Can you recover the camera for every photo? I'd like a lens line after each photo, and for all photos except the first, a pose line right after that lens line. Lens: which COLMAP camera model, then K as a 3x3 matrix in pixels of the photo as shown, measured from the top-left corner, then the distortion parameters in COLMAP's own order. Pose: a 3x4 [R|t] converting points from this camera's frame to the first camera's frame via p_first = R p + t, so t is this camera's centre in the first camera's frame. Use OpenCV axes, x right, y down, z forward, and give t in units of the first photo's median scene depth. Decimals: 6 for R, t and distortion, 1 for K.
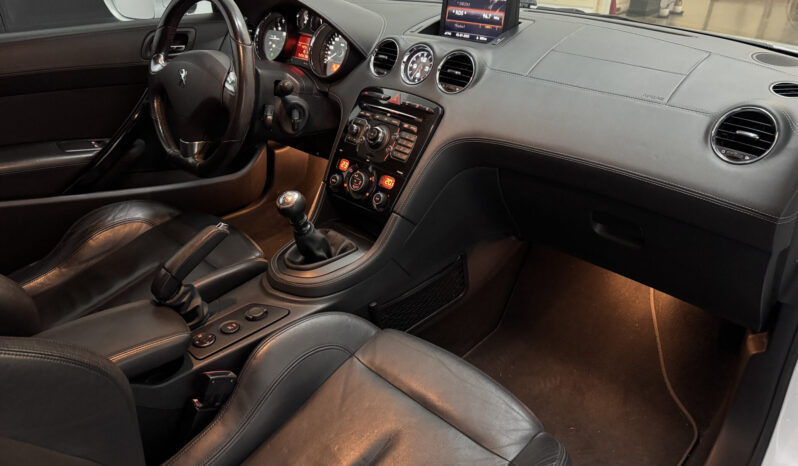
lens RADIAL K [[569.8, 0, 397.4], [0, 569.8, 246.3], [0, 0, 1]] dist [0.107545, -0.212403]
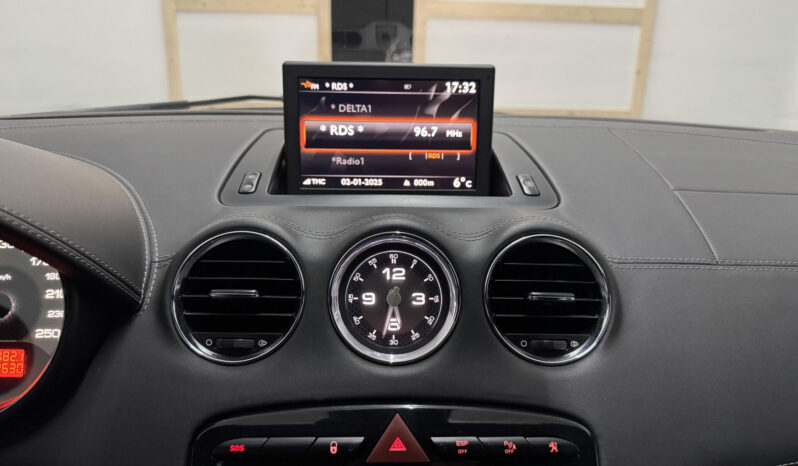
lens RADIAL K [[569.8, 0, 397.4], [0, 569.8, 246.3], [0, 0, 1]] dist [0.107545, -0.212403]
pose [[0.709160, -0.221069, 0.669493, -0.153676], [0.333992, 0.941601, -0.042861, -0.312381], [-0.620920, 0.254001, 0.741581, 0.732910]]
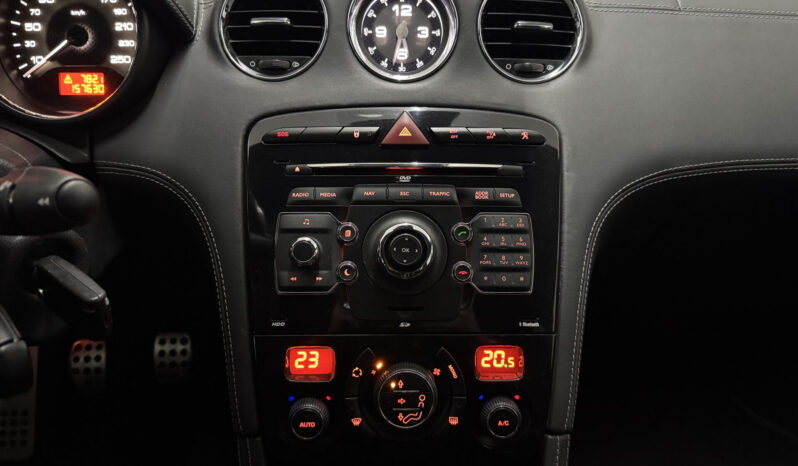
lens RADIAL K [[569.8, 0, 397.4], [0, 569.8, 246.3], [0, 0, 1]] dist [0.107545, -0.212403]
pose [[0.717745, -0.368363, 0.590890, -0.225088], [0.336086, 0.926484, 0.169335, -0.237779], [-0.609826, 0.077050, 0.788781, 0.690943]]
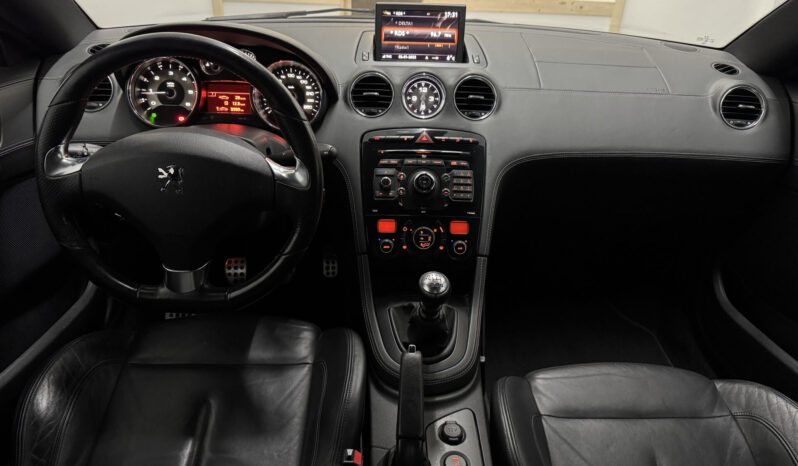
lens RADIAL K [[569.8, 0, 397.4], [0, 569.8, 246.3], [0, 0, 1]] dist [0.107545, -0.212403]
pose [[0.718687, -0.333232, 0.610283, -0.599324], [0.319052, 0.937873, 0.136381, -0.219910], [-0.617815, 0.096697, 0.780356, 0.324842]]
